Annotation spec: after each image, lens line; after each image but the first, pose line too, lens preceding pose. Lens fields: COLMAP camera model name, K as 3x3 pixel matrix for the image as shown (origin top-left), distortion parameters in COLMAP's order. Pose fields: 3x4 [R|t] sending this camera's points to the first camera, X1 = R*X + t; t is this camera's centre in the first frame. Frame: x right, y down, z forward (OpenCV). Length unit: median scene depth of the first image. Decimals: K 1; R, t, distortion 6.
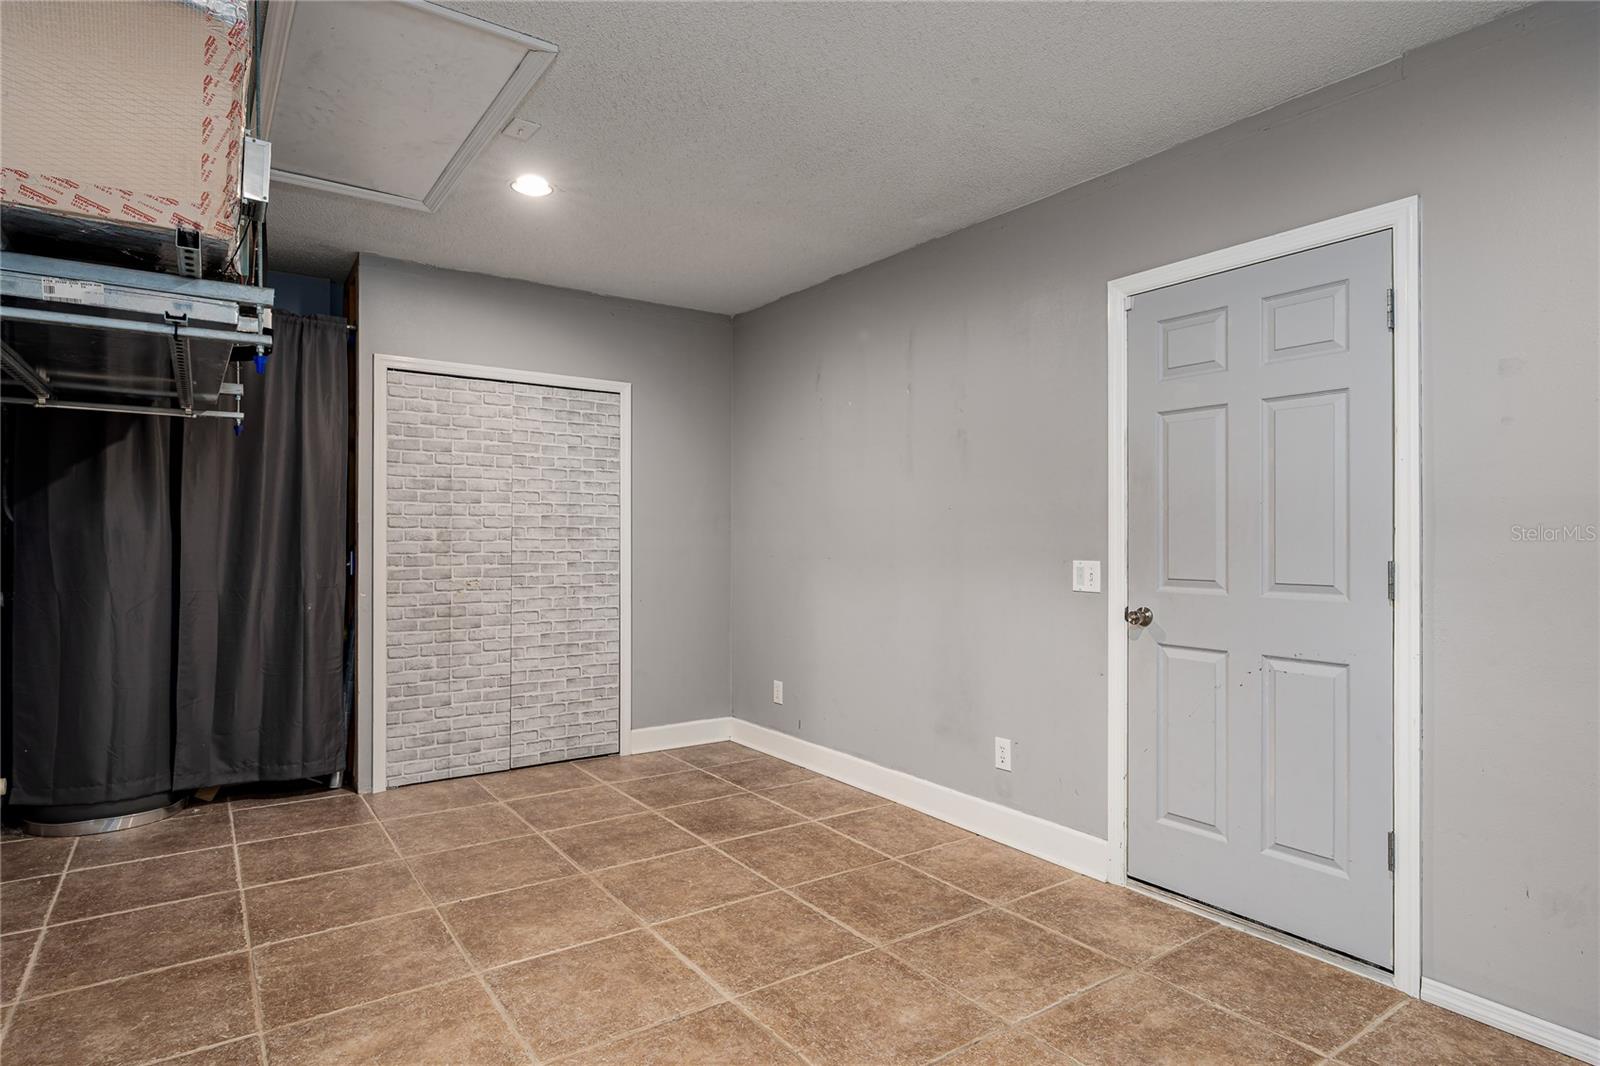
lens RADIAL K [[856.1, 0, 801.2], [0, 856.1, 537.2], [0, 0, 1]] dist [-0.004572, 0.002750]
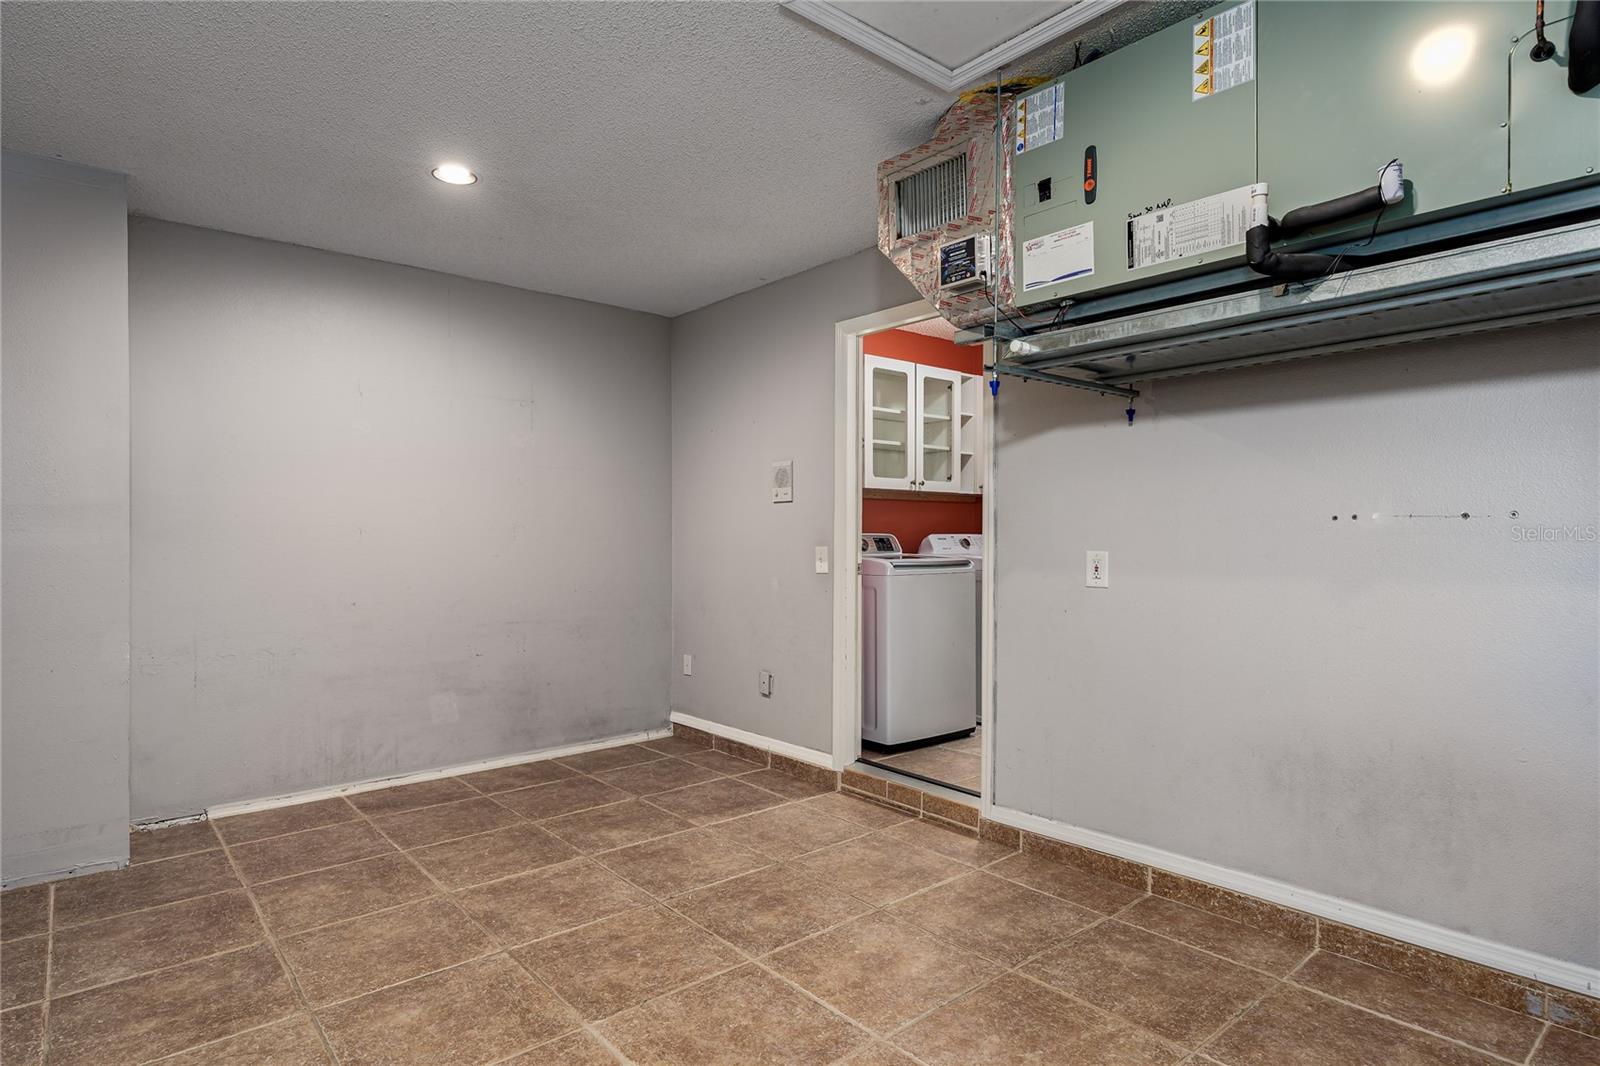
lens RADIAL K [[856.1, 0, 786.8], [0, 856.1, 531.4], [0, 0, 1]] dist [-0.004572, 0.002750]
pose [[-0.997321, -0.003025, -0.073080, -0.227371], [-0.002453, 0.999966, -0.007915, 0.006427], [0.073101, -0.007715, -0.997295, 1.926928]]
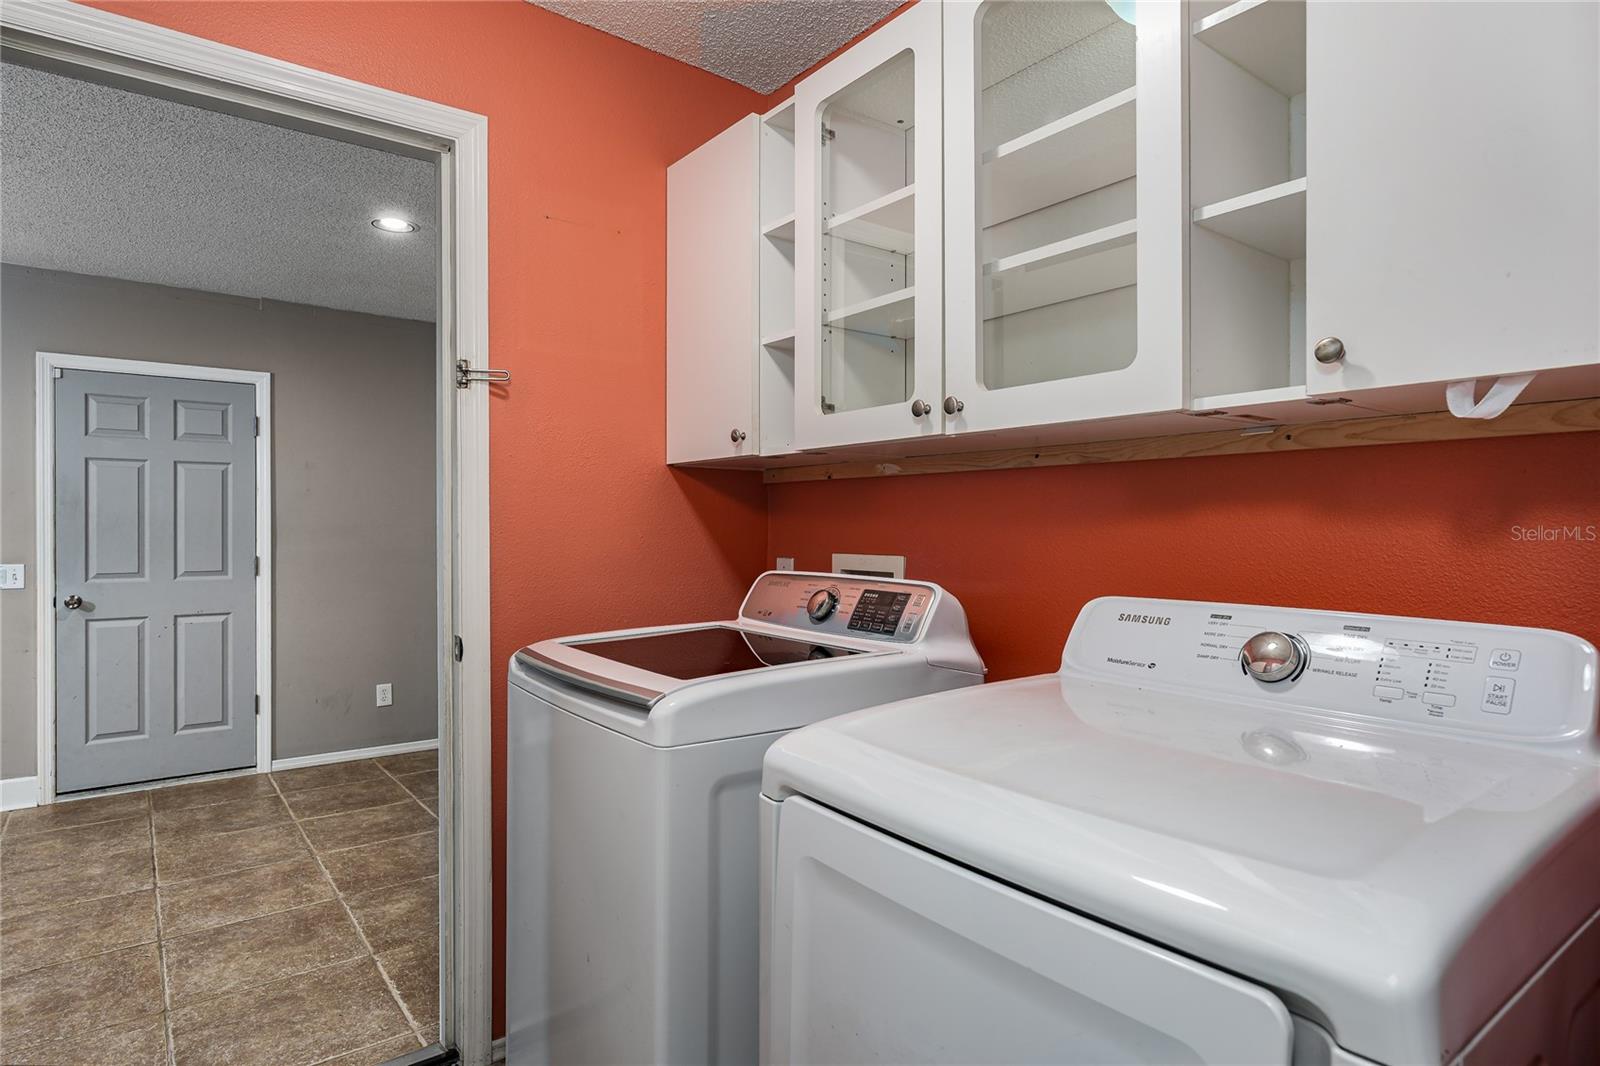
lens RADIAL K [[856.1, 0, 791.1], [0, 856.1, 540.0], [0, 0, 1]] dist [-0.004572, 0.002750]
pose [[-0.045128, -0.012954, 0.998897, -1.352603], [-0.007747, 0.999890, 0.012617, -0.046012], [-0.998951, -0.007169, -0.045224, -0.139642]]
